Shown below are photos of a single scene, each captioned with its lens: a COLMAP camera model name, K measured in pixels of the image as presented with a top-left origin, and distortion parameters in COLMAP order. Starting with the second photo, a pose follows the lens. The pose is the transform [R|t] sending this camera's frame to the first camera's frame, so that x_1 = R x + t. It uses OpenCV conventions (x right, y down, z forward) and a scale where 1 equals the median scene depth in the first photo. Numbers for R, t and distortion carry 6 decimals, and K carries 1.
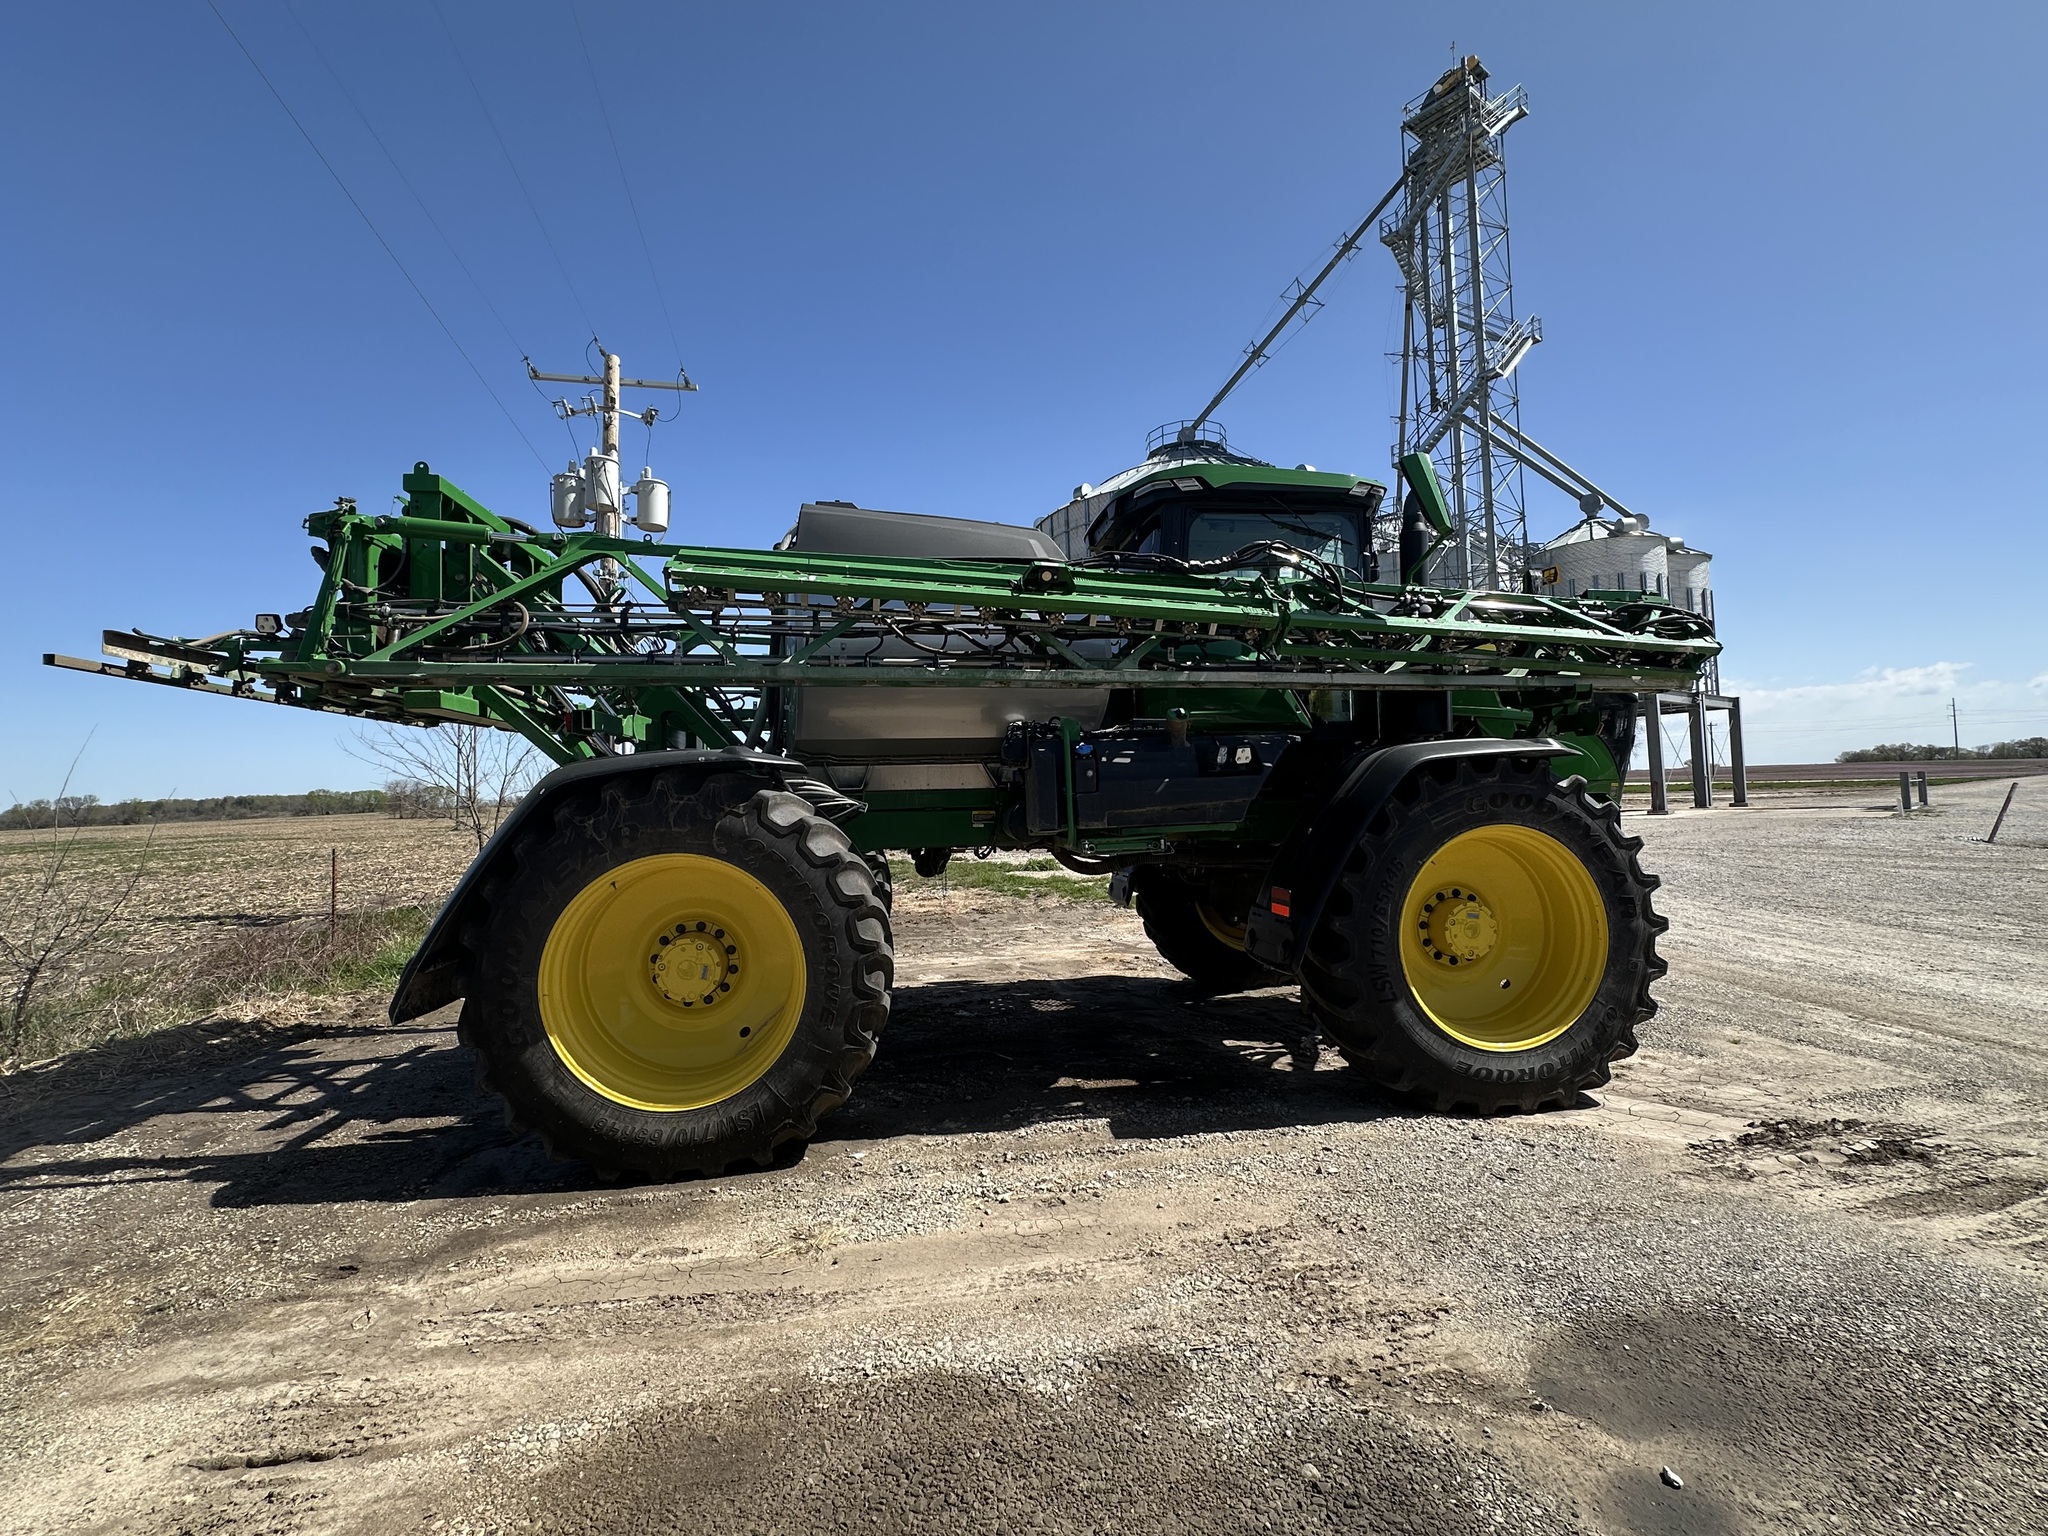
lens RADIAL K [[945.6, 0, 1030.6], [0, 945.6, 769.3], [0, 0, 1]] dist [-0.000170, -0.000743]
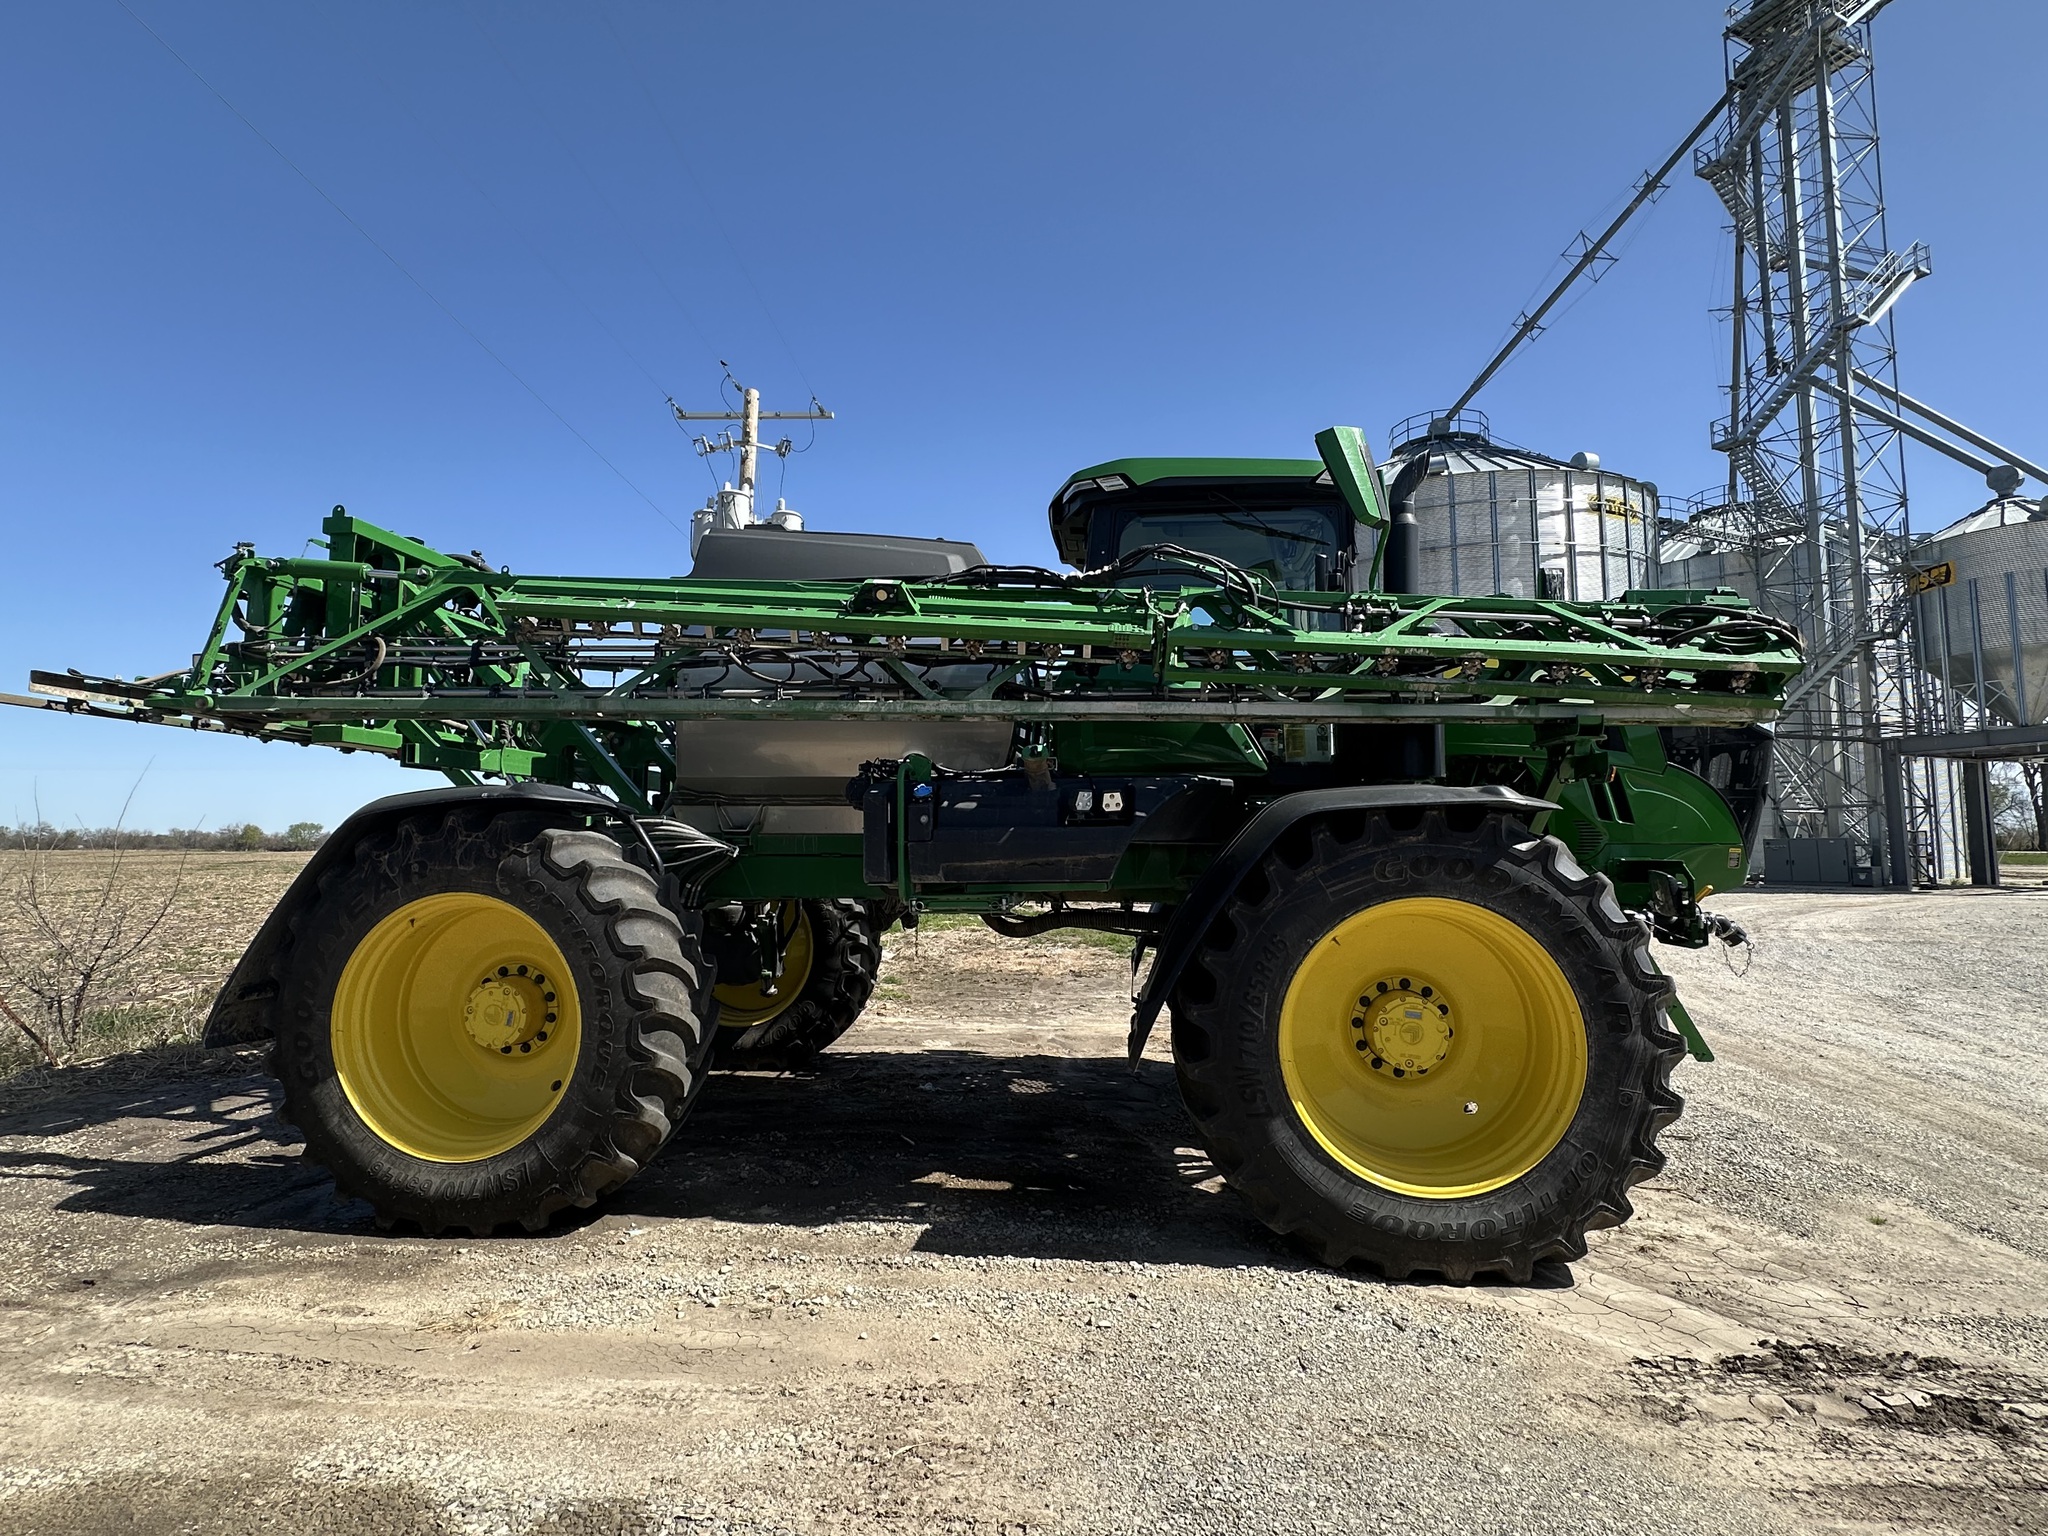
lens RADIAL K [[1041.3, 0, 1026.8], [0, 1041.3, 773.3], [0, 0, 1]] dist [-0.001115, 0.000075]
pose [[0.968162, 0.010628, -0.250097, 0.387633], [-0.020132, 0.999168, -0.035475, -0.005733], [0.249512, 0.039380, 0.967571, 0.095467]]
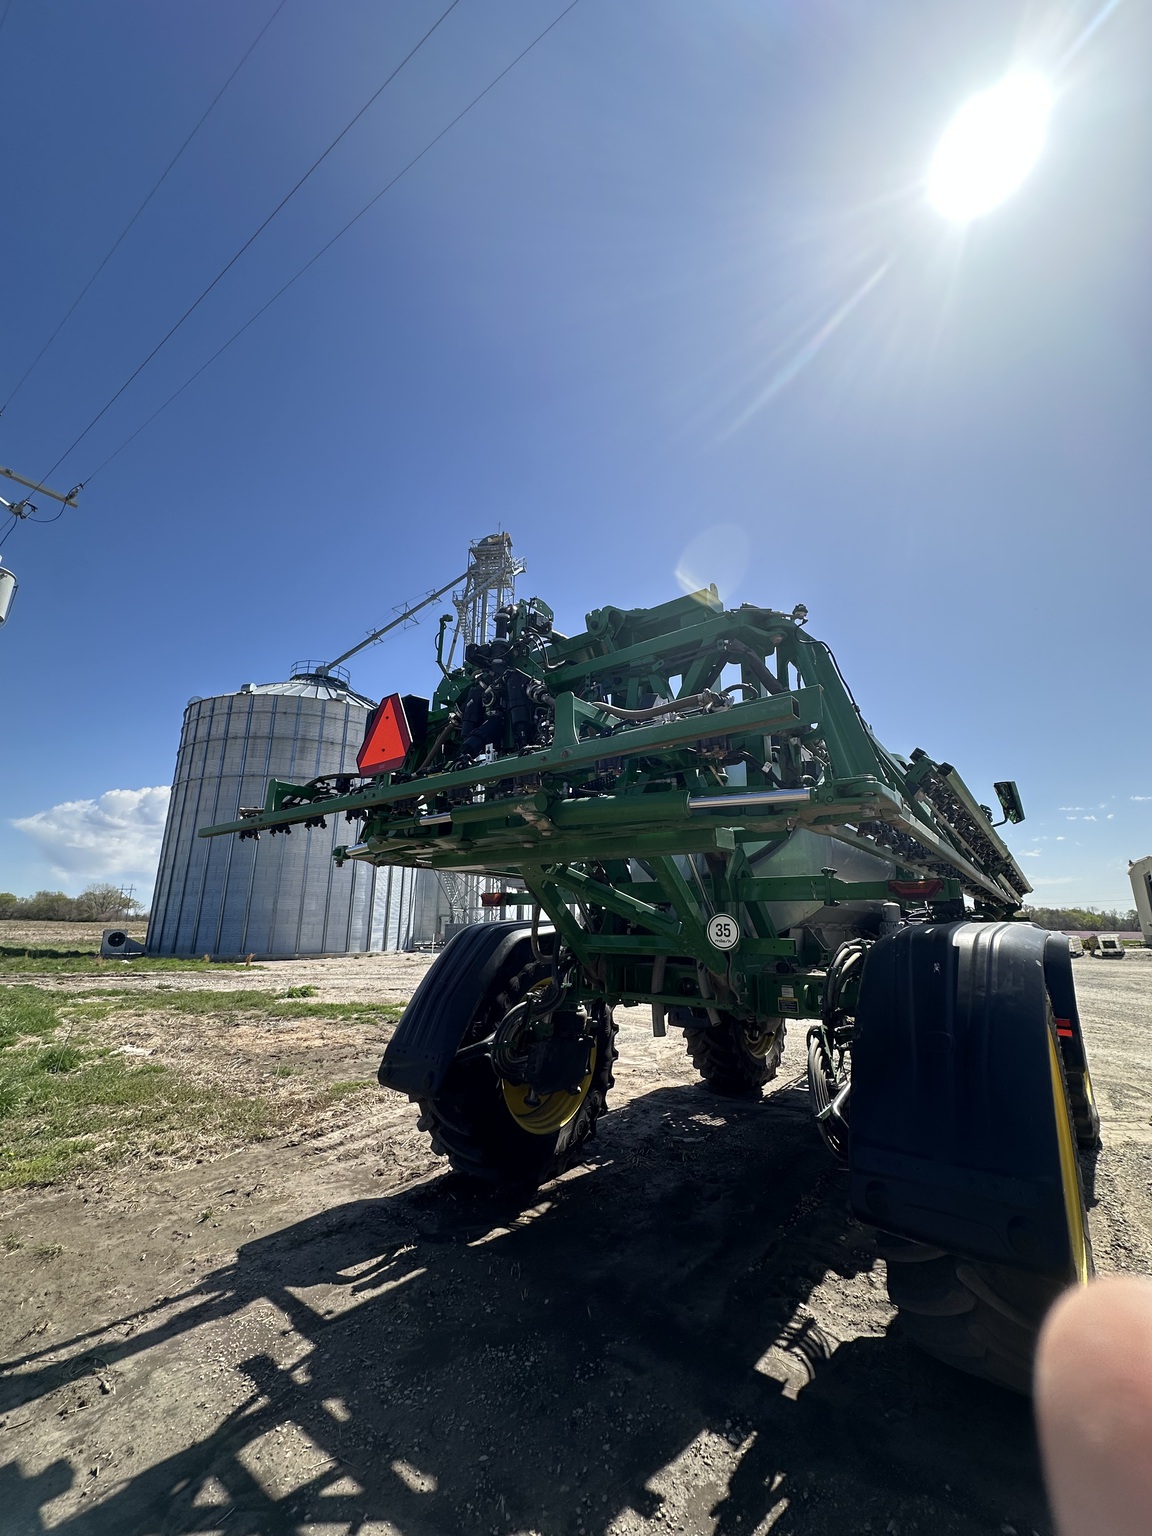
lens RADIAL K [[612.3, 0, 582.1], [0, 612.3, 770.9], [0, 0, 1]] dist [-0.001741, 0.000724]
pose [[0.730211, 0.203765, 0.652129, -1.125852], [-0.053347, 0.968581, -0.242909, 0.007875], [-0.681136, 0.142585, 0.718139, 0.702817]]
